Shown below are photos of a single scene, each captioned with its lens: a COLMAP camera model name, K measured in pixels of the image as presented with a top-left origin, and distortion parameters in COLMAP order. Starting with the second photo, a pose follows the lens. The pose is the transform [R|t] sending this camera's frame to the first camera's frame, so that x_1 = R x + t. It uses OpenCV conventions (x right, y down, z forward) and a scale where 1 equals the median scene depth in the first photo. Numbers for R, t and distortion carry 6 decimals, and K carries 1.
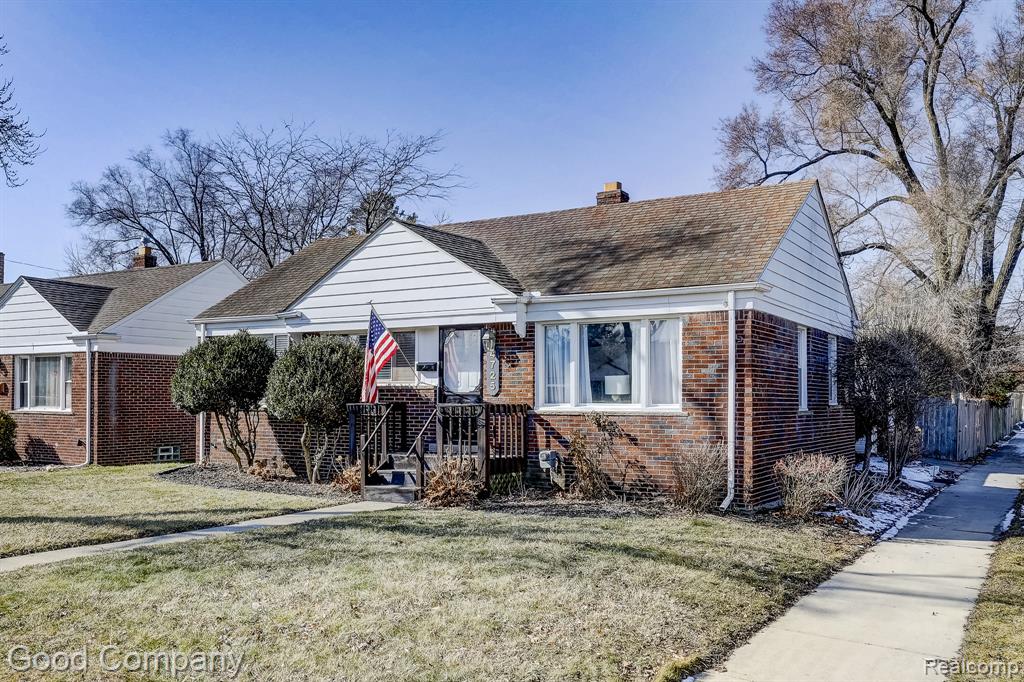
lens RADIAL K [[927.2, 0, 513.8], [0, 927.2, 374.8], [0, 0, 1]] dist [0.016572, 0.000000]
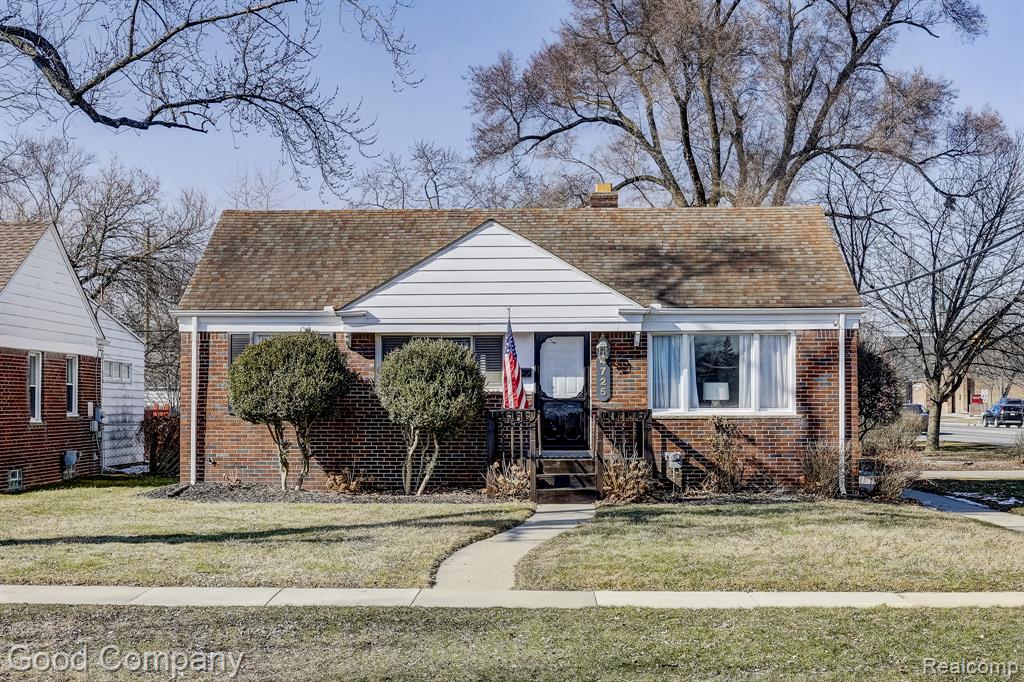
lens RADIAL K [[1503.8, 0, 511.7], [0, 1503.8, 342.1], [0, 0, 1]] dist [-0.025224, 0.000000]
pose [[0.867927, 0.017760, 0.496375, -0.963698], [-0.008932, 0.999757, -0.020153, -0.009084], [-0.496612, 0.013058, 0.867874, -0.413441]]
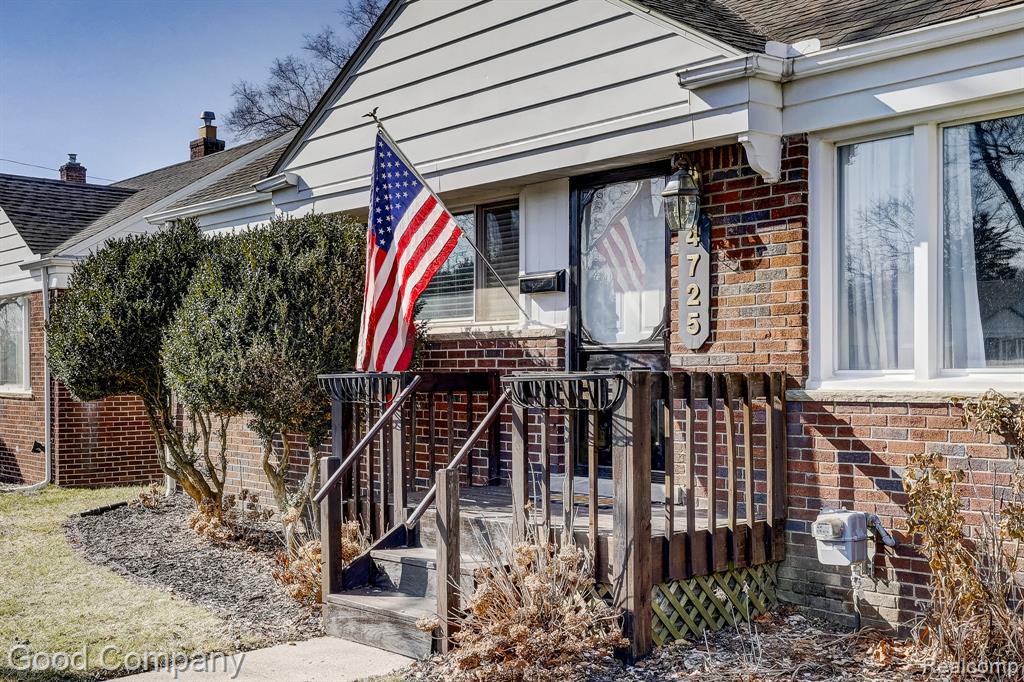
lens RADIAL K [[1183.5, 0, 502.3], [0, 1183.5, 379.5], [0, 0, 1]] dist [-0.002356, 0.000000]
pose [[0.954494, -0.005223, -0.298185, 0.045195], [0.014260, 0.999502, 0.028139, 0.020180], [0.297889, -0.031111, 0.954093, 0.541539]]
